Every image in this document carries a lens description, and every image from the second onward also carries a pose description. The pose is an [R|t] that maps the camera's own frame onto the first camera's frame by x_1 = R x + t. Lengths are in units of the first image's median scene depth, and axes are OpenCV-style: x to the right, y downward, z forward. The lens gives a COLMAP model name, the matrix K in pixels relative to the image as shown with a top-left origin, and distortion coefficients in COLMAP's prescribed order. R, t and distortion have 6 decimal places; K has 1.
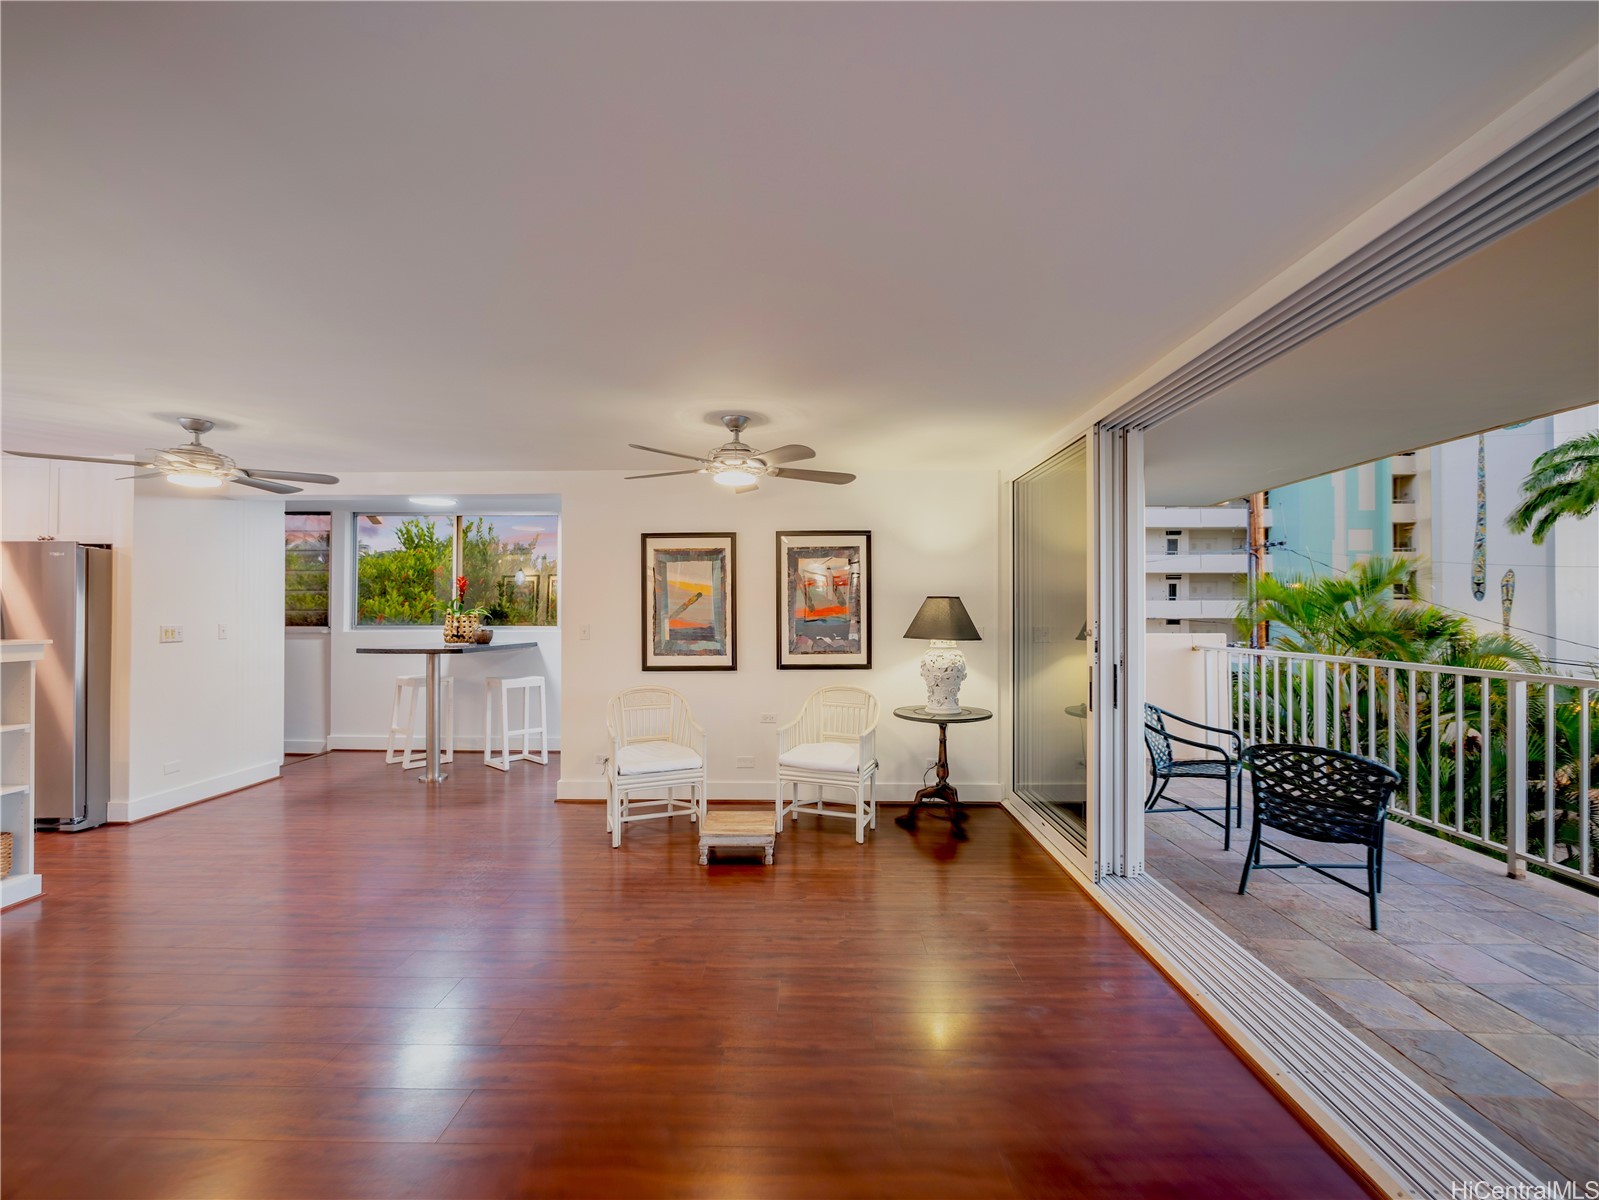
lens RADIAL K [[673.6, 0, 808.1], [0, 673.6, 603.0], [0, 0, 1]] dist [-0.009248, -0.000615]
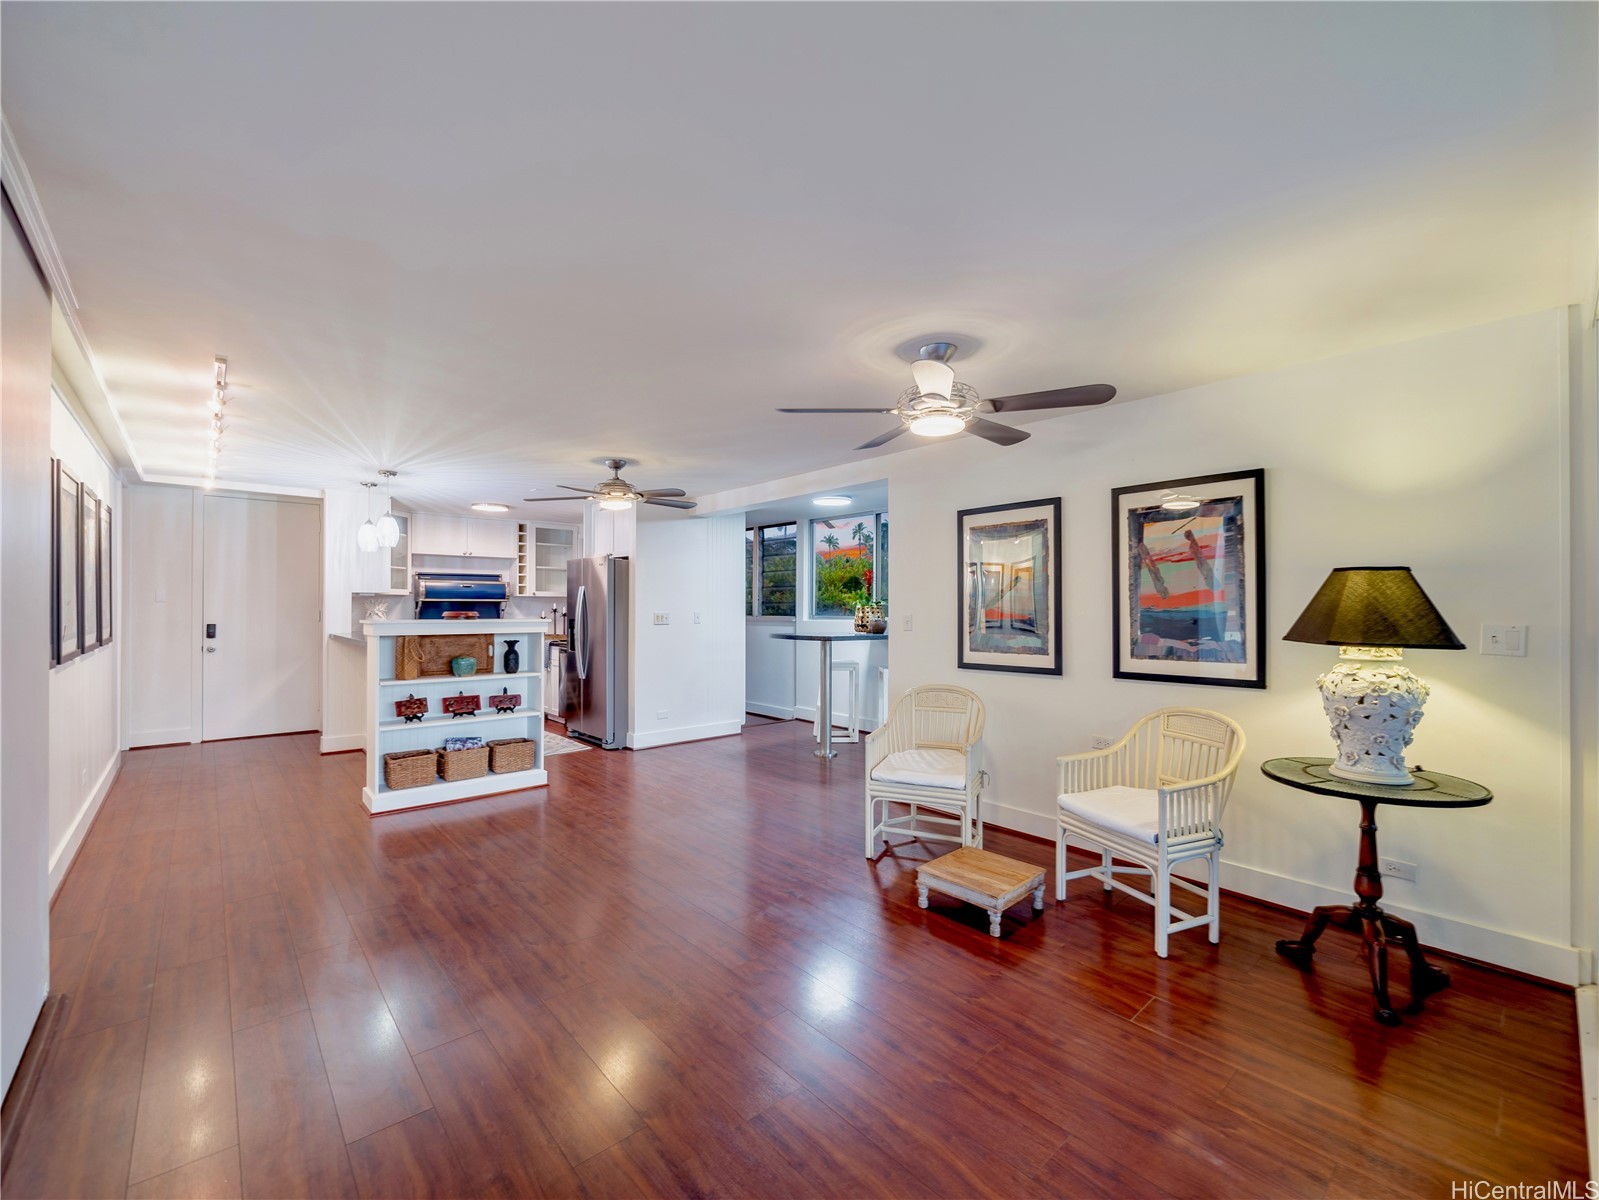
lens RADIAL K [[673.6, 0, 800.3], [0, 673.6, 602.8], [0, 0, 1]] dist [-0.009248, -0.000615]
pose [[0.672315, -0.004299, -0.740252, 0.264161], [0.008096, 0.999966, 0.001546, 0.013122], [0.740221, -0.007033, 0.672327, 0.259577]]
